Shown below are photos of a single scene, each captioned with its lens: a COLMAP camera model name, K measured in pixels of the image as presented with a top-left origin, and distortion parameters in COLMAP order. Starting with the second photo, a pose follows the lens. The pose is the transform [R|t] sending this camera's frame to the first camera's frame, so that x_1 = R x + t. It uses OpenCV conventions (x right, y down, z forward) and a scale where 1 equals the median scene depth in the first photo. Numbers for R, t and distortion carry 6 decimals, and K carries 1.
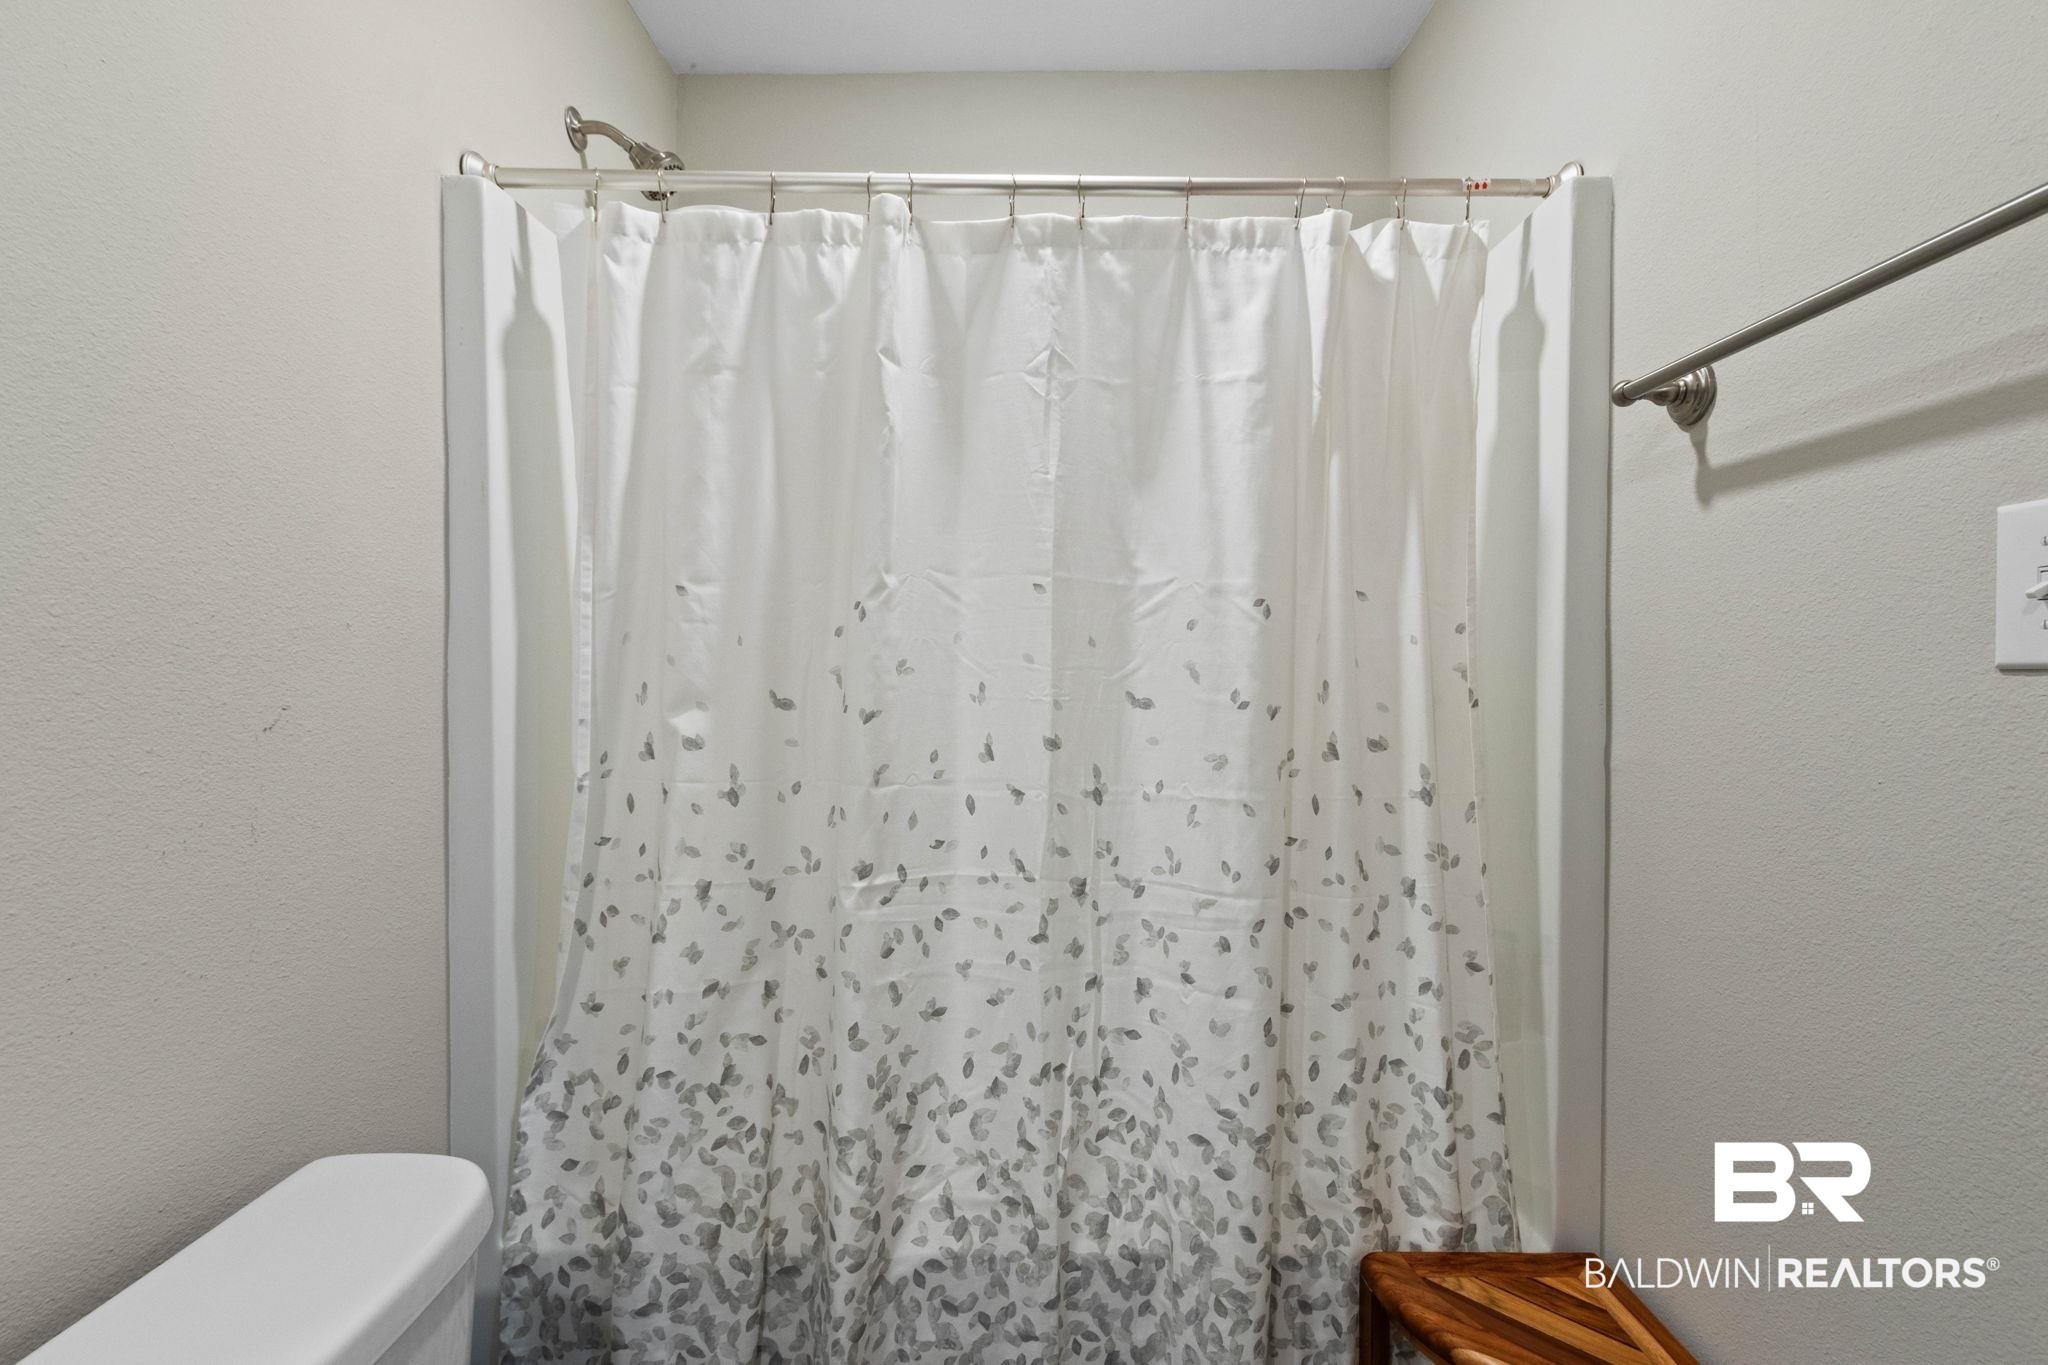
lens RADIAL K [[932.8, 0, 1021.8], [0, 932.8, 684.7], [0, 0, 1]] dist [0.003762, 0.000349]
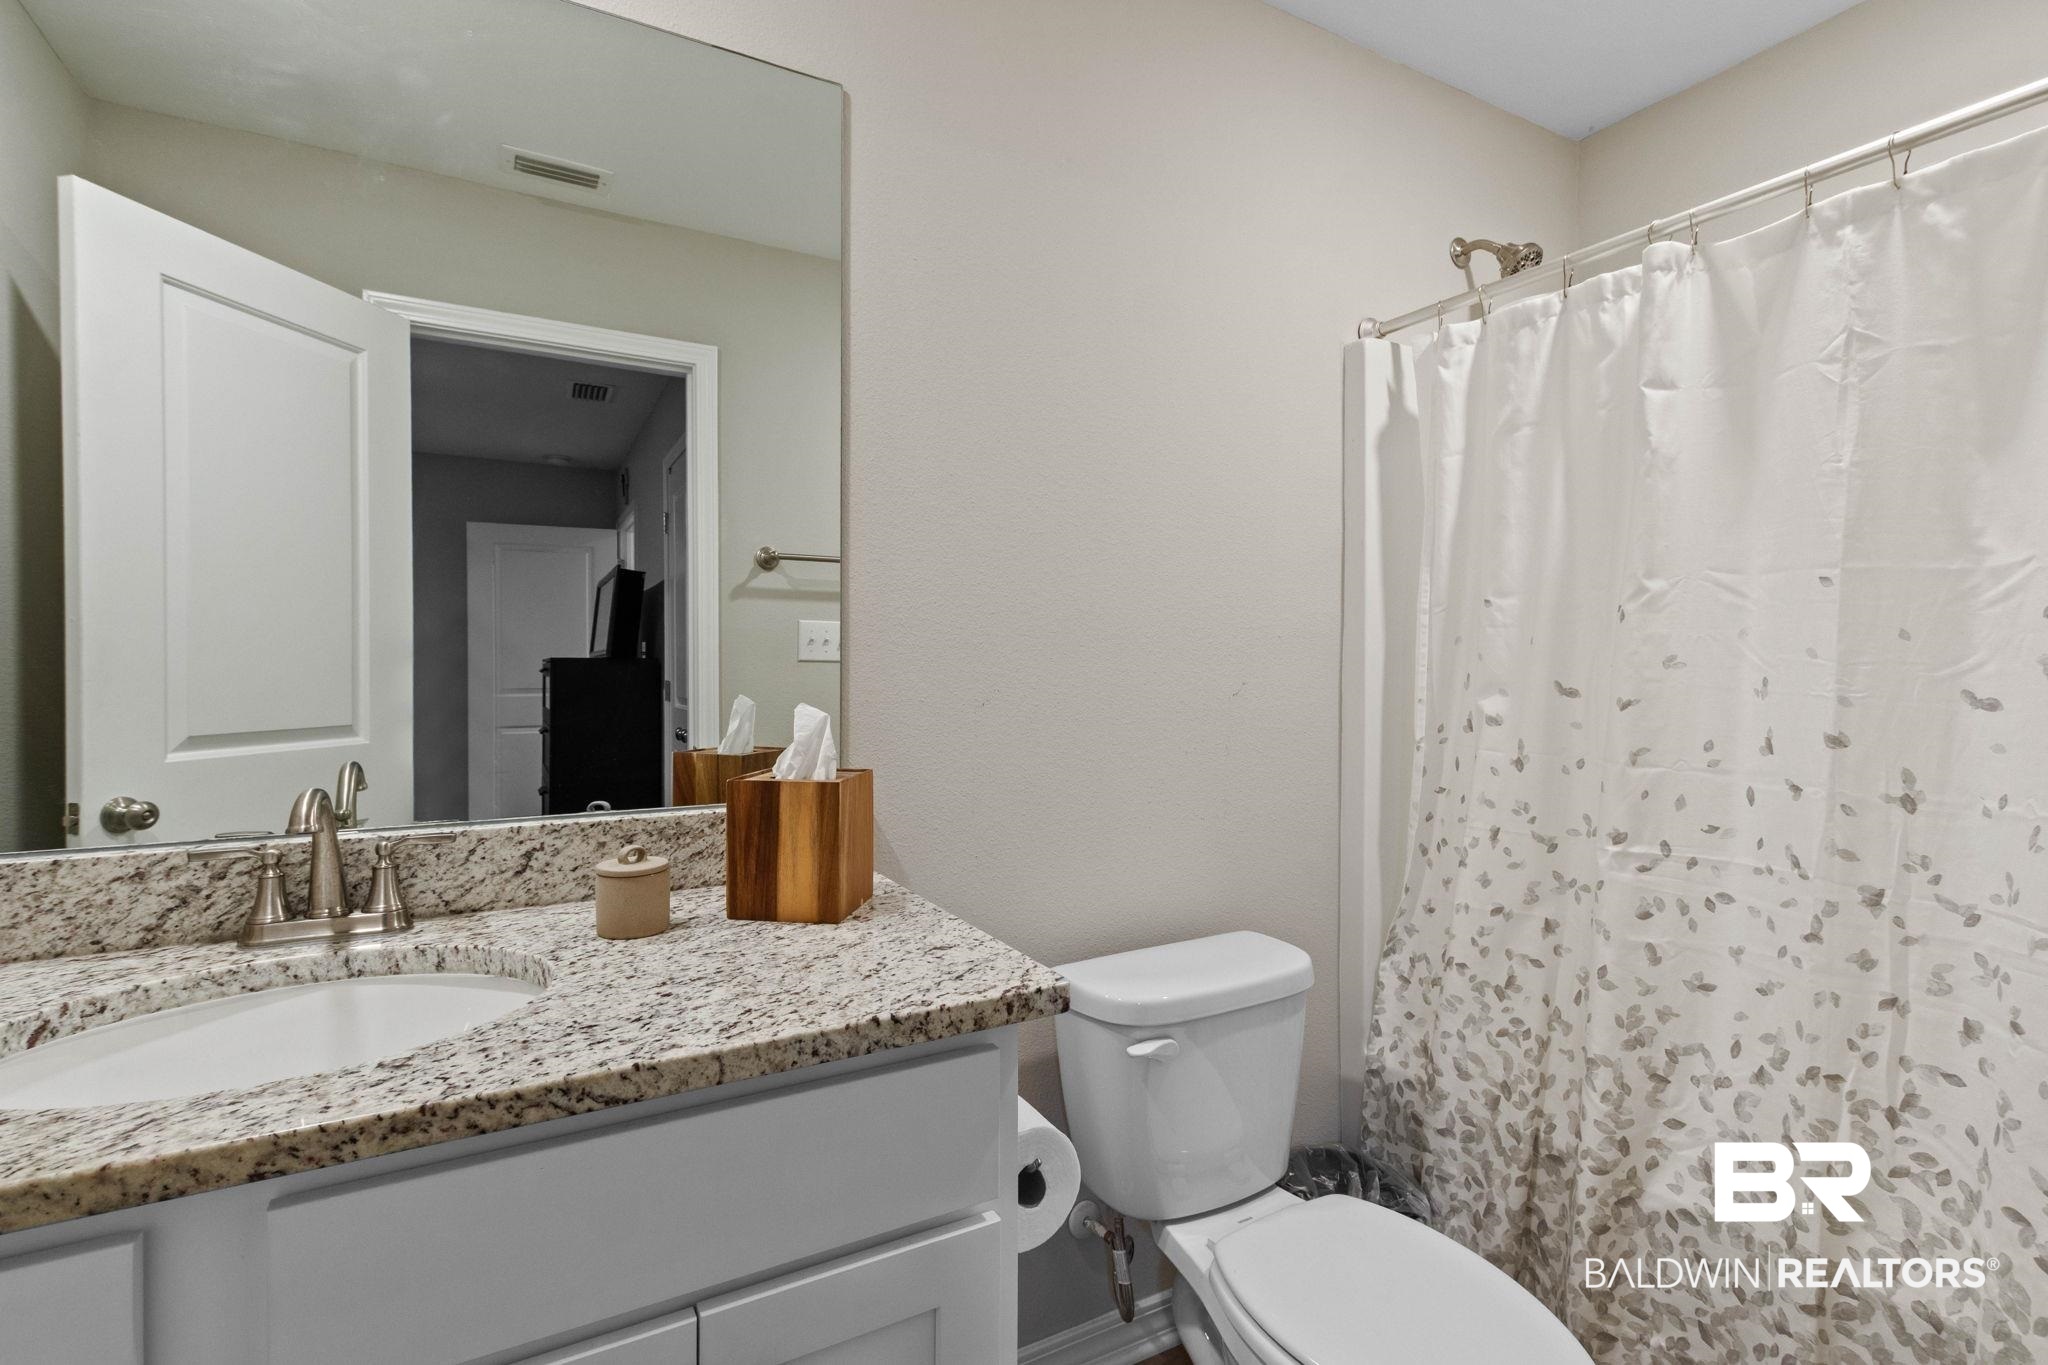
lens RADIAL K [[932.8, 0, 1021.8], [0, 932.8, 684.7], [0, 0, 1]] dist [0.003762, 0.000349]
pose [[0.487332, 0.022042, -0.872939, 0.462584], [-0.021550, 0.999680, 0.013212, 0.009977], [0.872951, 0.012374, 0.487651, -0.206962]]
